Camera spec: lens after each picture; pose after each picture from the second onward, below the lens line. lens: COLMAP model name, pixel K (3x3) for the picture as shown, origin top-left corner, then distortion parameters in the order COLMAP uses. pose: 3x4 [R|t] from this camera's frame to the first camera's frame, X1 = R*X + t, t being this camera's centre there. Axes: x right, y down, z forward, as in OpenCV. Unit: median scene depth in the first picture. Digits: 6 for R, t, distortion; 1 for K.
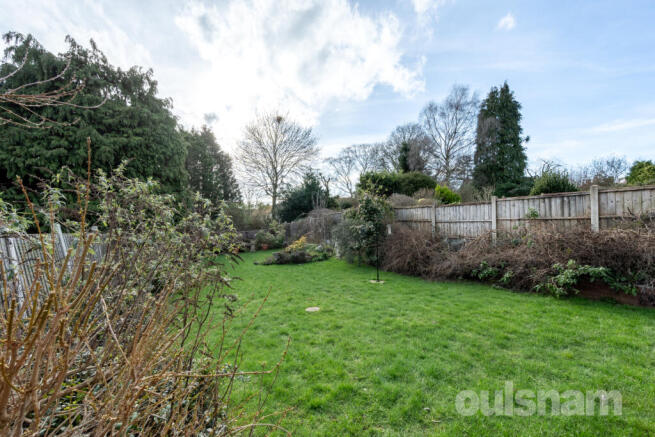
lens RADIAL K [[257.8, 0, 327.5], [0, 257.8, 218.5], [0, 0, 1]] dist [-0.001443, 0.000274]
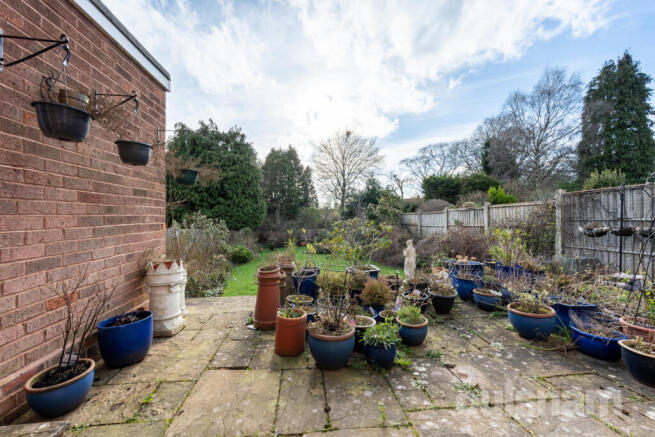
lens RADIAL K [[252.0, 0, 327.5], [0, 252.0, 218.5], [0, 0, 1]] dist [0.001154, 0.000234]
pose [[0.934929, 0.009659, -0.354702, 0.132732], [-0.007374, 0.999942, 0.007794, -0.008626], [0.354757, -0.004671, 0.934947, -0.097645]]
